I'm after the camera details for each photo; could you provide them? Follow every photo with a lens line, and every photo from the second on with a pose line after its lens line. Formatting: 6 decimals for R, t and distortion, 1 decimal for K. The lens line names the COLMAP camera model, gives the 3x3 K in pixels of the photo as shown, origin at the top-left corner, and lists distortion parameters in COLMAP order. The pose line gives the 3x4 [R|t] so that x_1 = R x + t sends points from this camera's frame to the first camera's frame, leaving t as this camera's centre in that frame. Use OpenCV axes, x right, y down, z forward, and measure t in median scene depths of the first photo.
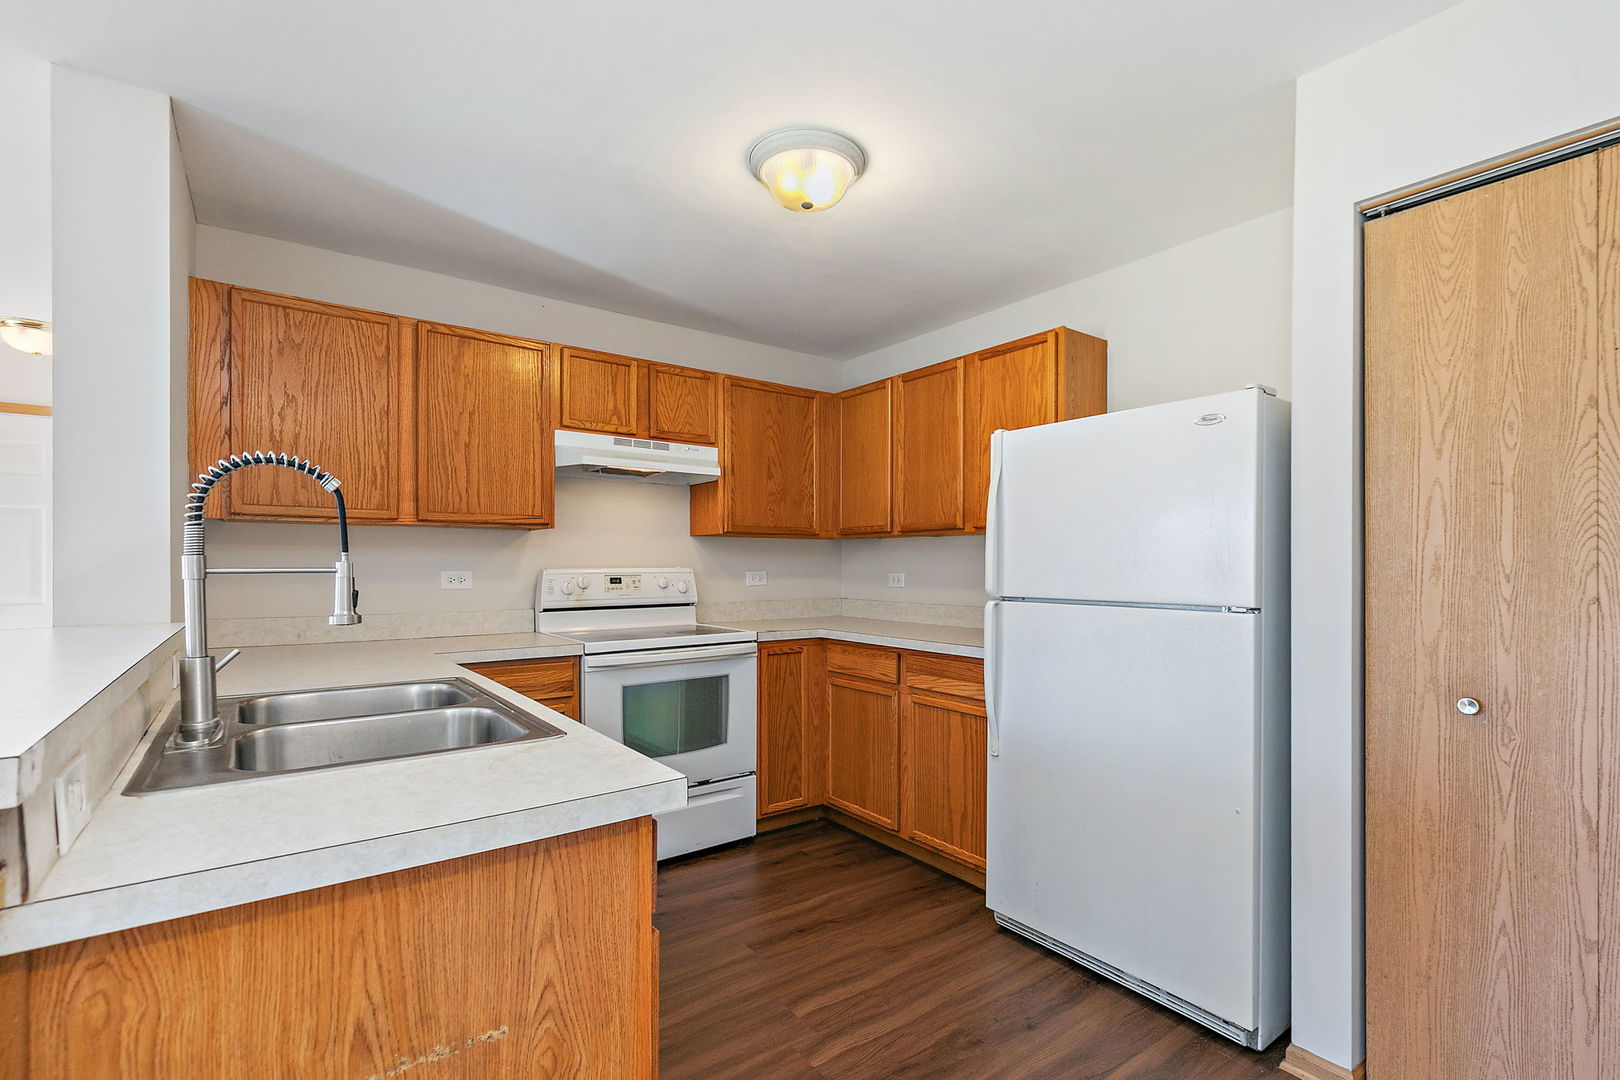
lens RADIAL K [[748.8, 0, 829.1], [0, 748.8, 571.8], [0, 0, 1]] dist [-0.000397, -0.001862]
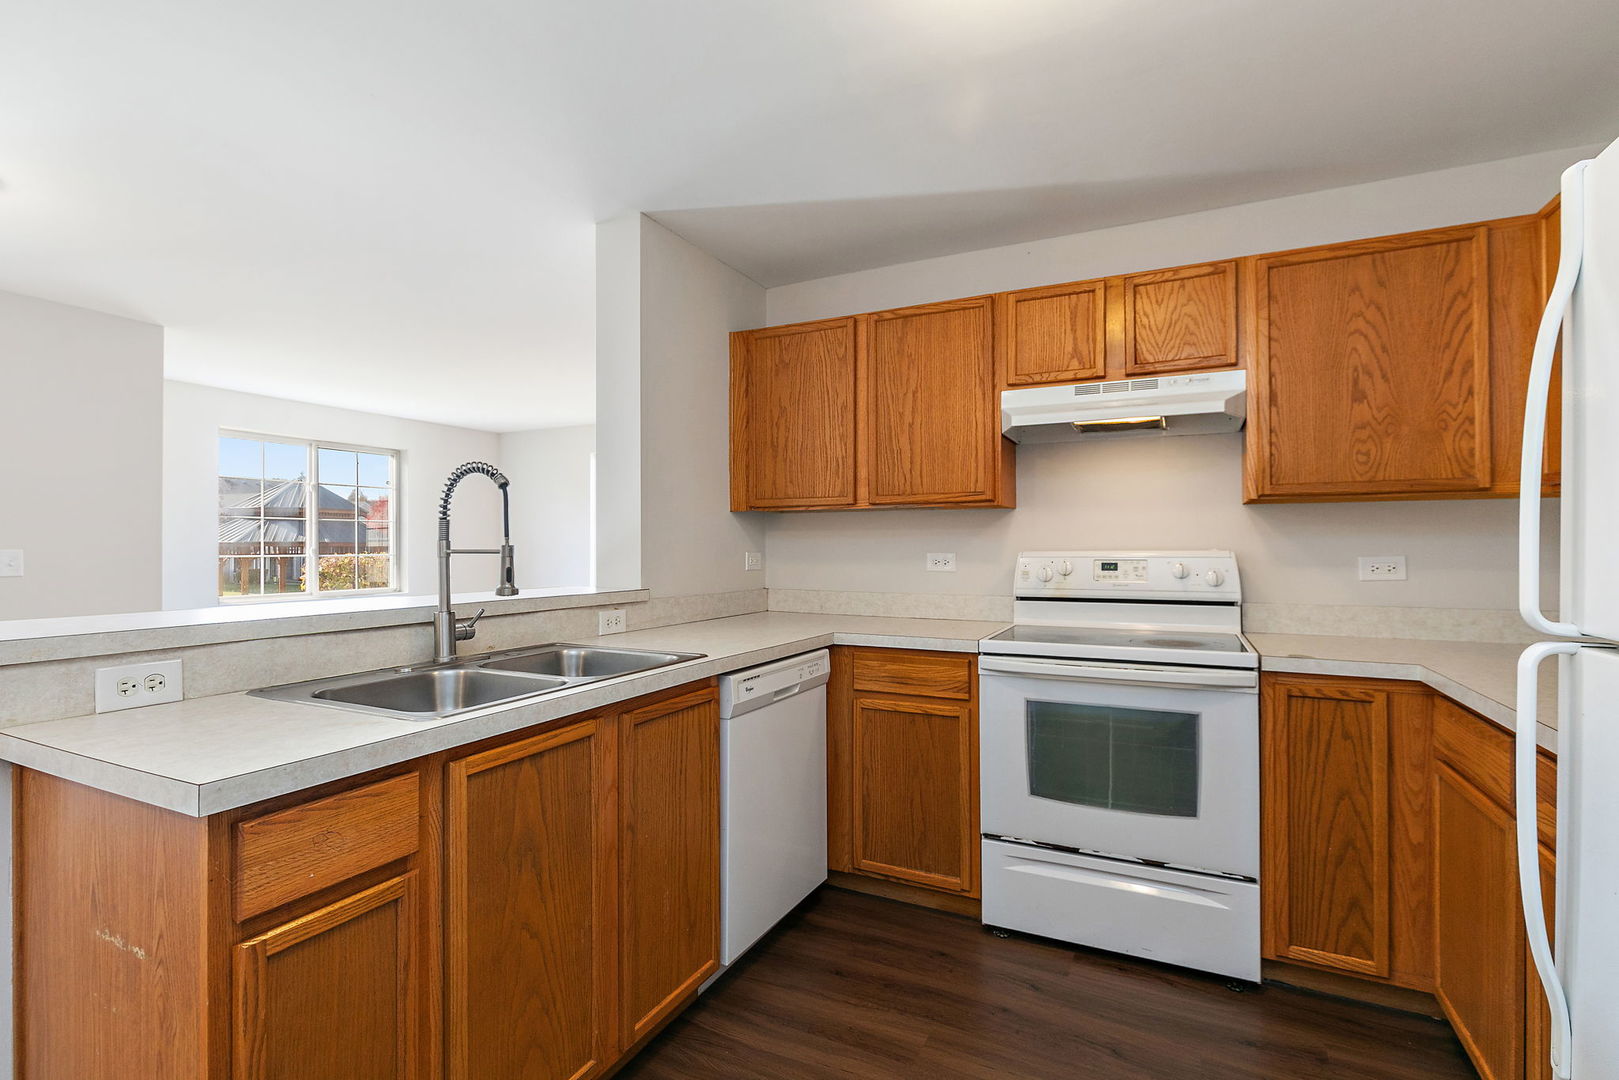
lens RADIAL K [[748.3, 0, 807.4], [0, 748.3, 543.6], [0, 0, 1]] dist [-0.000397, -0.001862]
pose [[0.435158, -0.003966, -0.900346, 0.295443], [-0.005858, 0.999957, -0.007236, -0.004808], [0.900335, 0.008423, 0.435116, 0.388800]]
